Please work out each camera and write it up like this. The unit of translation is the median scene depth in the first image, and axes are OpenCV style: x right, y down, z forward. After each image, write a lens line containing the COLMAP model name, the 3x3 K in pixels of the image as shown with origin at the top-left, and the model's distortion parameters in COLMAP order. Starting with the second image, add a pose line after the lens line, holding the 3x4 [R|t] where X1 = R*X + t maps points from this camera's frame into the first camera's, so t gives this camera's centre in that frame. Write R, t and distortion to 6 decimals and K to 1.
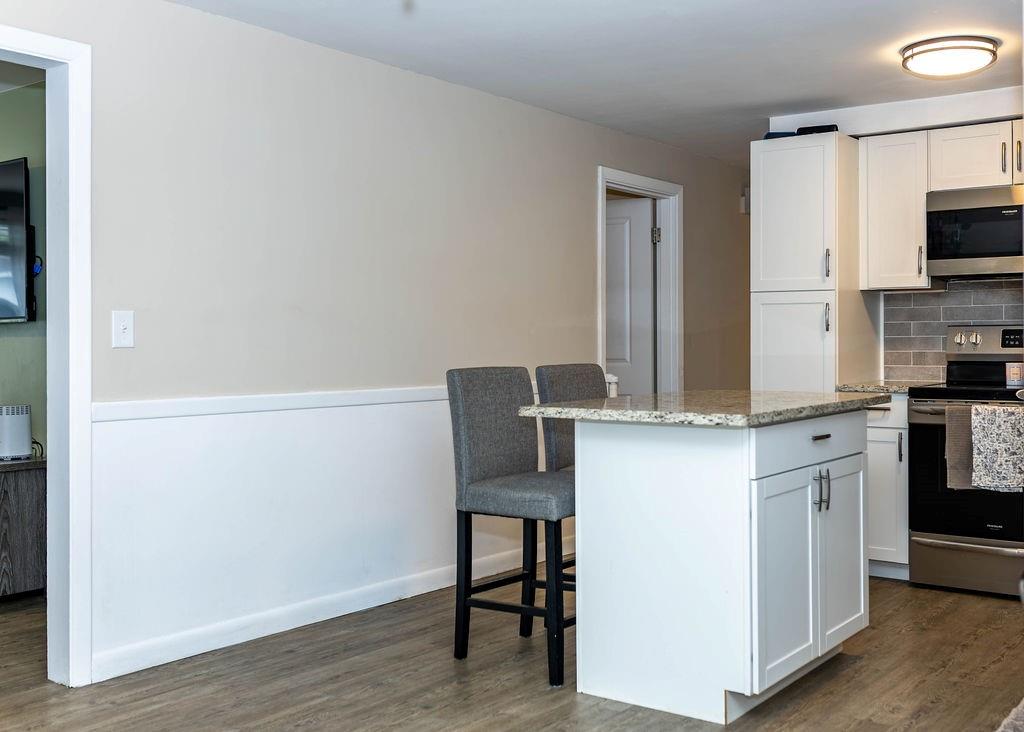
lens RADIAL K [[1036.7, 0, 512.0], [0, 1036.7, 344.2], [0, 0, 1]] dist [-0.002917, 0.004120]
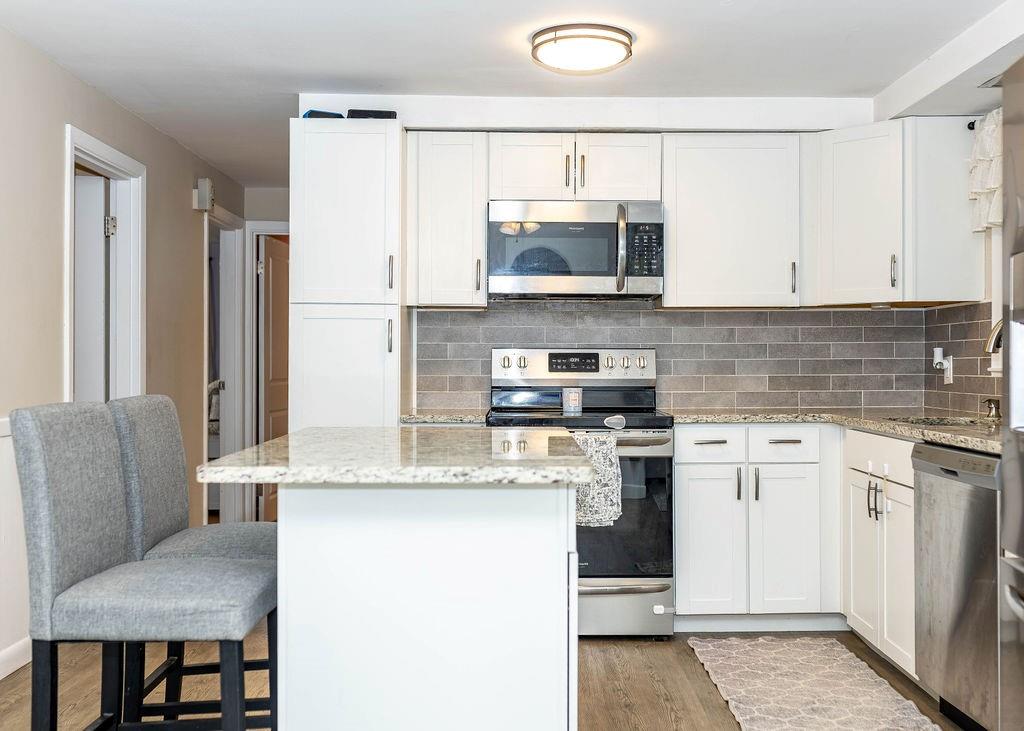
lens RADIAL K [[1080.5, 0, 512.0], [0, 1080.5, 365.5], [0, 0, 1]] dist [-0.003931, -0.009223]
pose [[0.793043, 0.004953, 0.609146, -0.178779], [-0.005122, 0.999986, -0.001462, -0.001169], [-0.609144, -0.001960, 0.793057, 0.270835]]
